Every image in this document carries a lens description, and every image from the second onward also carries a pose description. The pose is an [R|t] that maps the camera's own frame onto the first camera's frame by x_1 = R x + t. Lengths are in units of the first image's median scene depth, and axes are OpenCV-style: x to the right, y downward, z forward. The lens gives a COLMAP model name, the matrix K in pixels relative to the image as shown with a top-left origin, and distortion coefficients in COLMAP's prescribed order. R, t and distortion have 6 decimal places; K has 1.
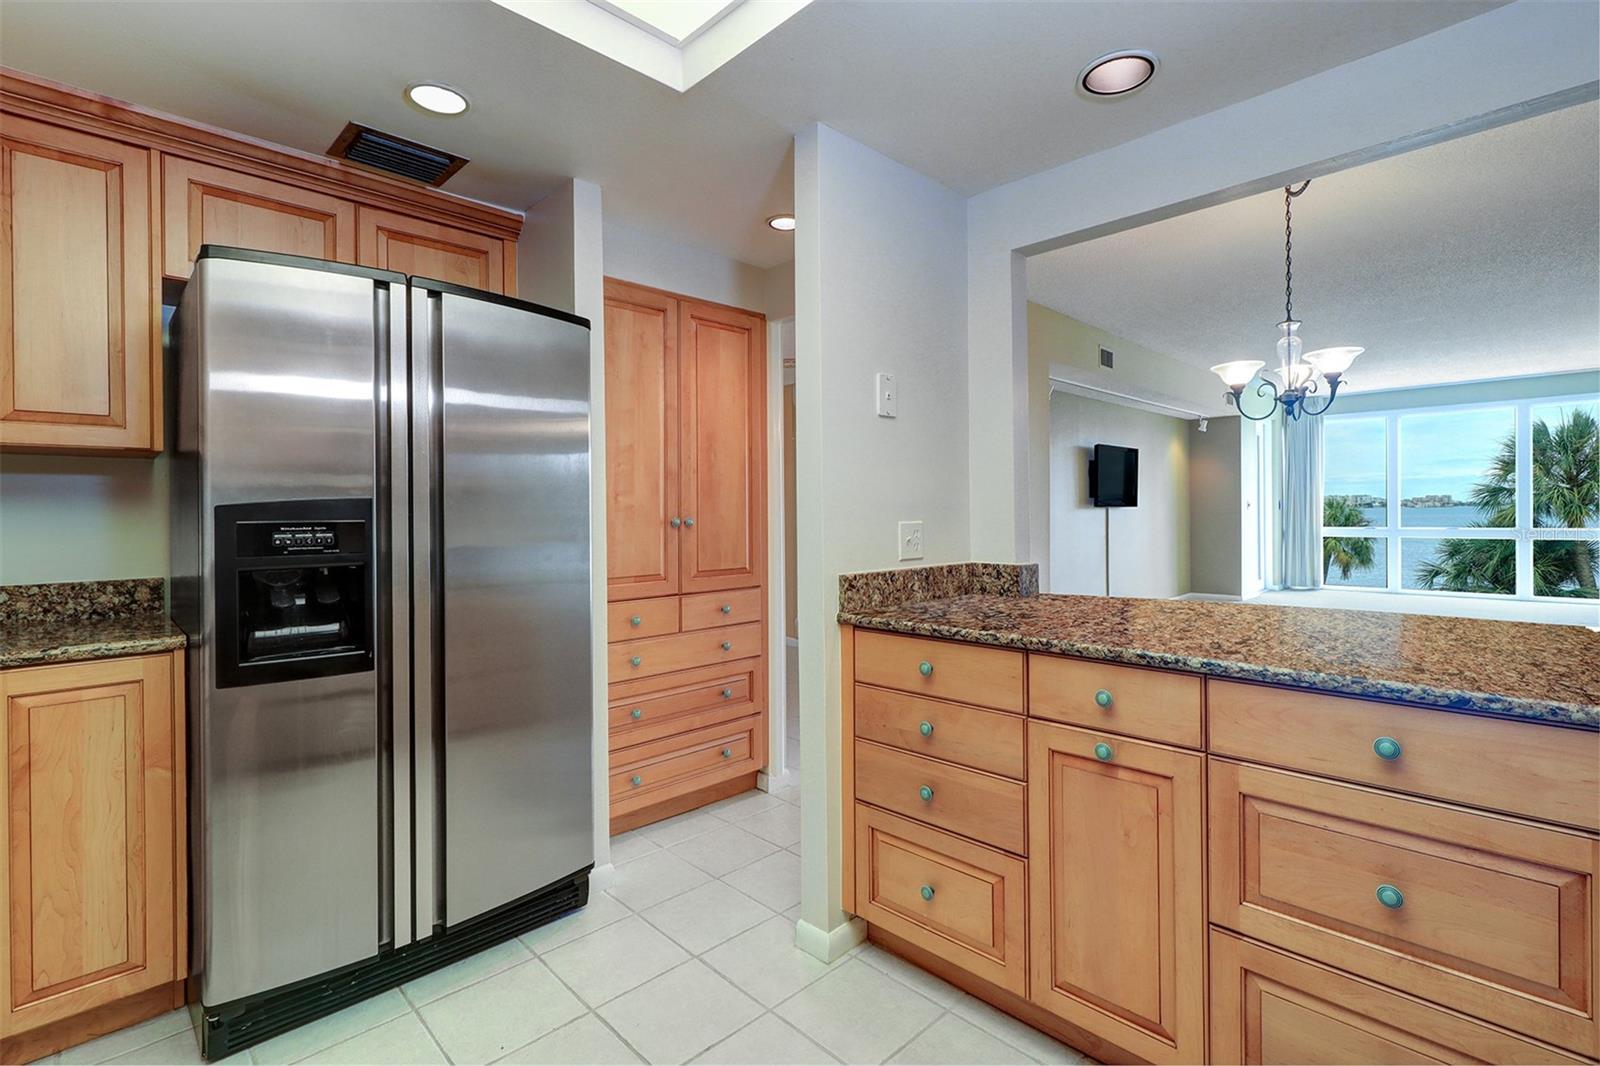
lens RADIAL K [[759.6, 0, 807.1], [0, 759.6, 518.4], [0, 0, 1]] dist [0.000446, 0.003798]
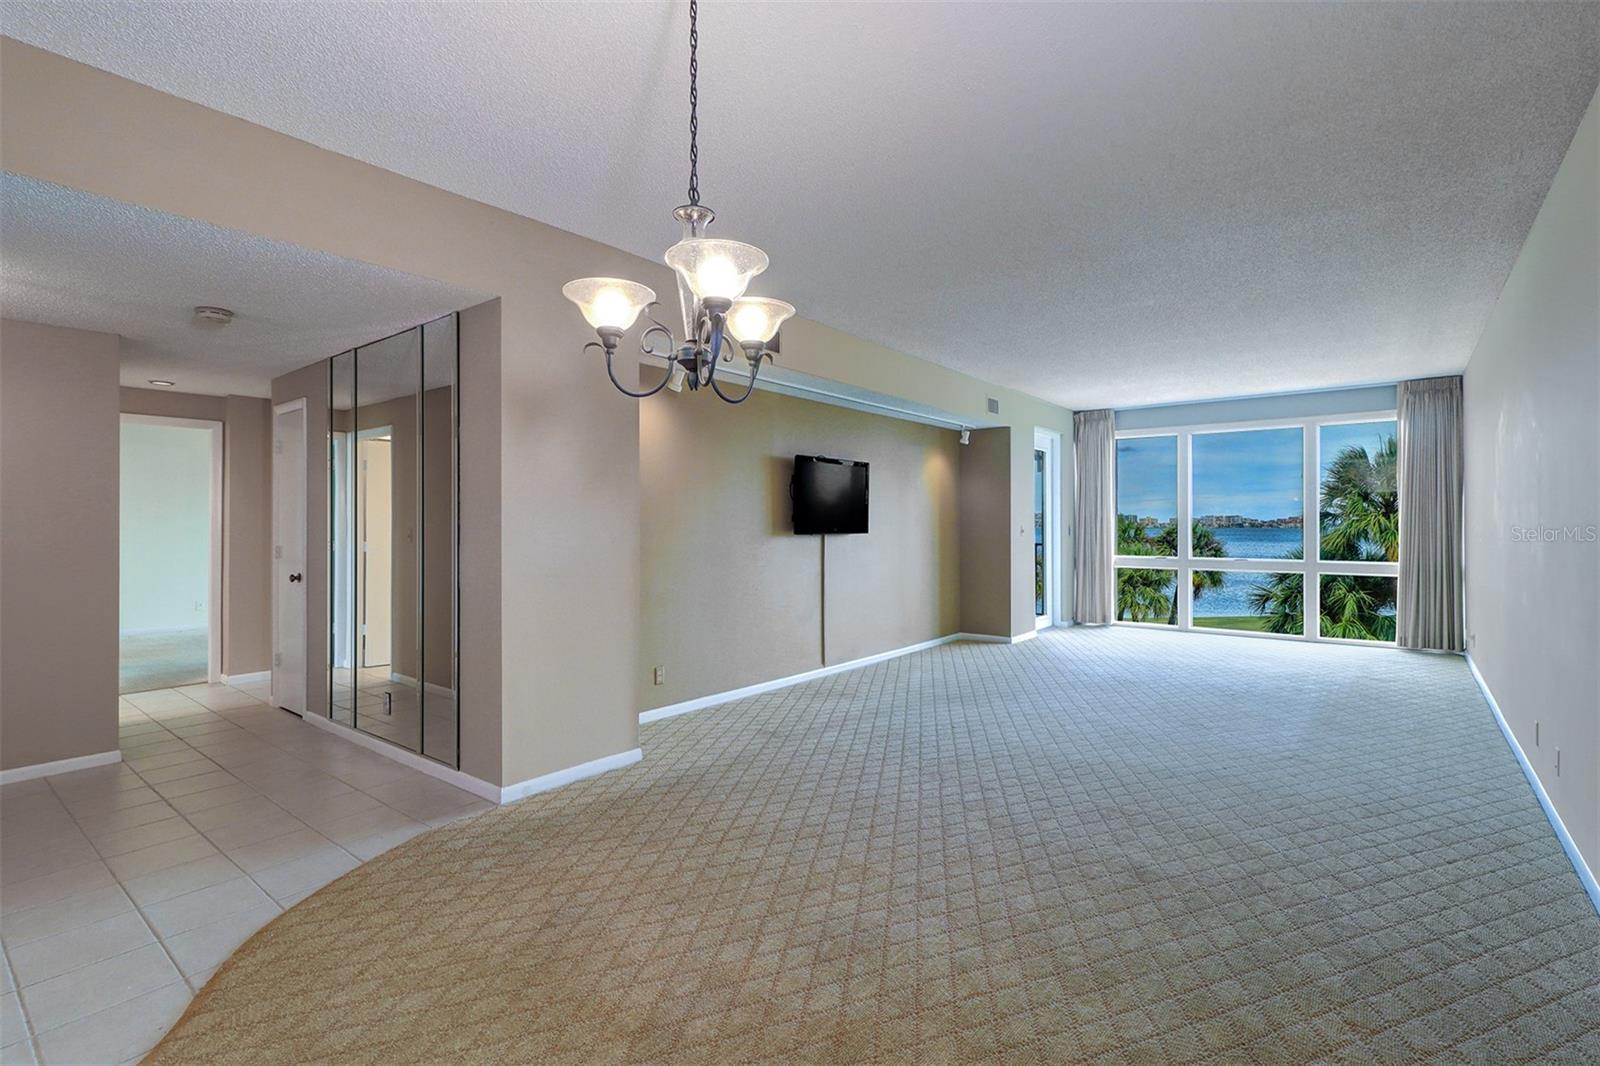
lens RADIAL K [[759.6, 0, 802.6], [0, 759.6, 531.4], [0, 0, 1]] dist [0.000446, 0.003798]
pose [[0.993484, 0.013166, 0.113205, 0.212227], [-0.013222, 0.999913, -0.000252, -0.012826], [-0.113199, -0.001247, 0.993572, 0.155094]]
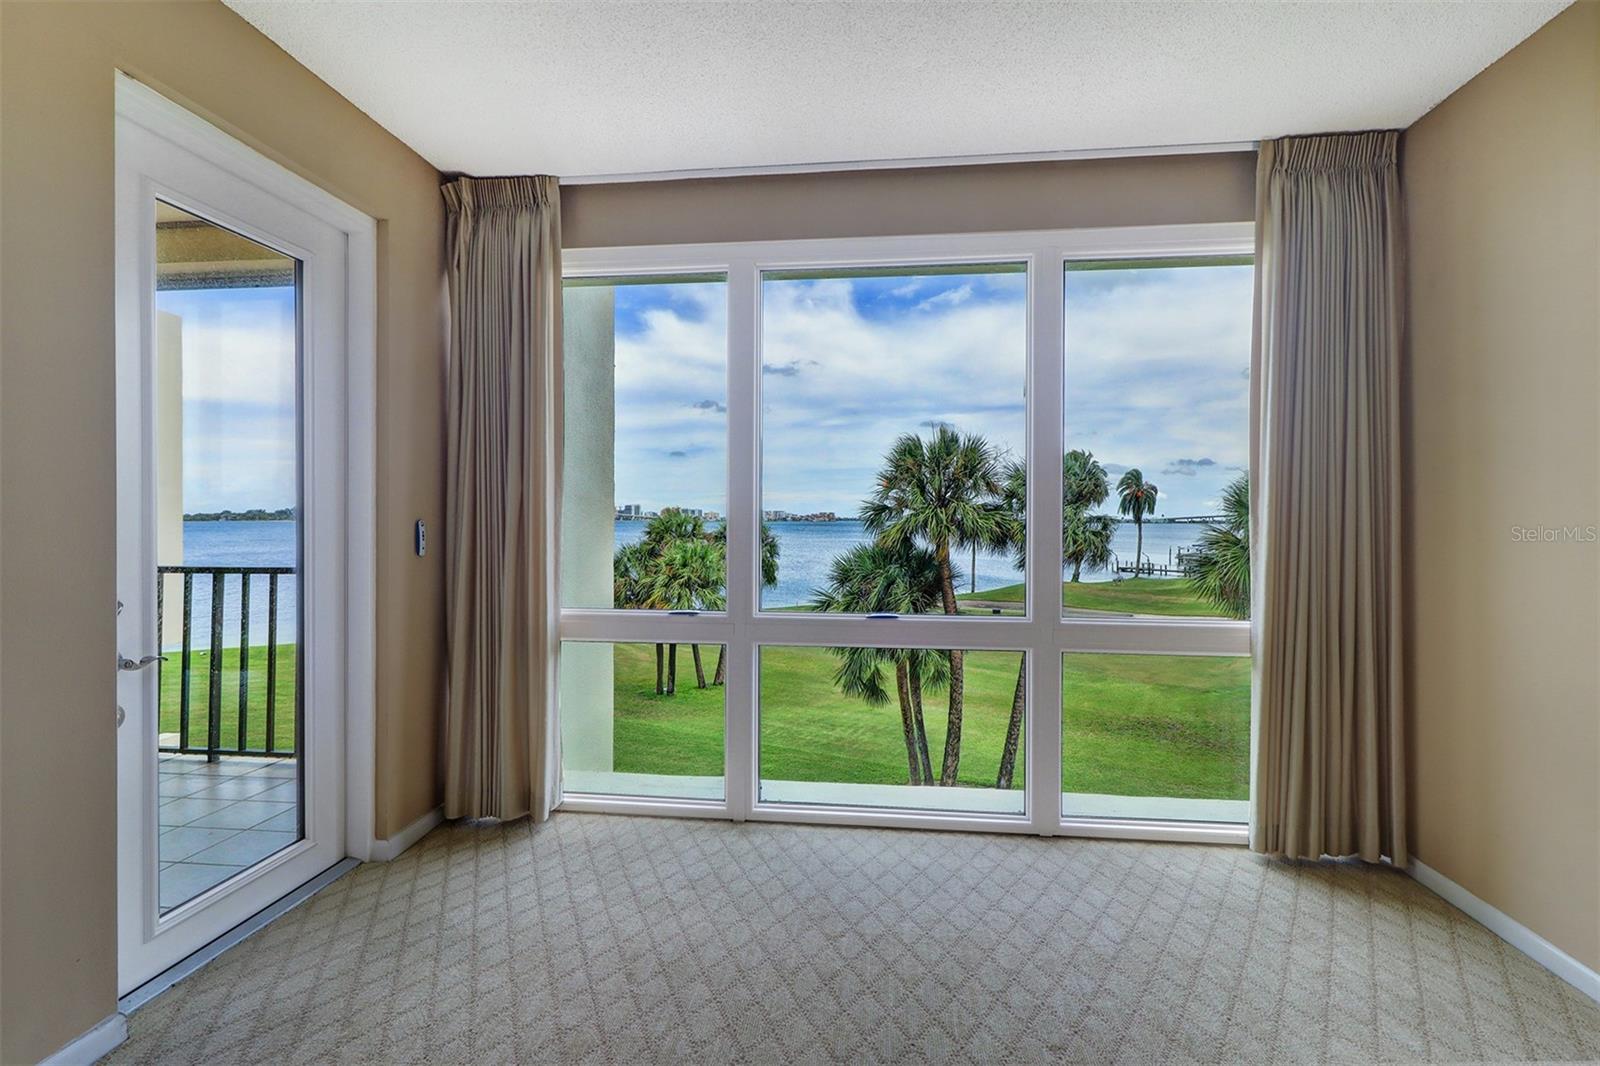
lens RADIAL K [[759.6, 0, 789.9], [0, 759.6, 527.9], [0, 0, 1]] dist [0.000446, 0.003798]
pose [[0.799832, 0.007463, 0.600178, 0.547245], [-0.007781, 0.999968, -0.002064, -0.023608], [-0.600174, -0.003019, 0.799864, 0.672889]]
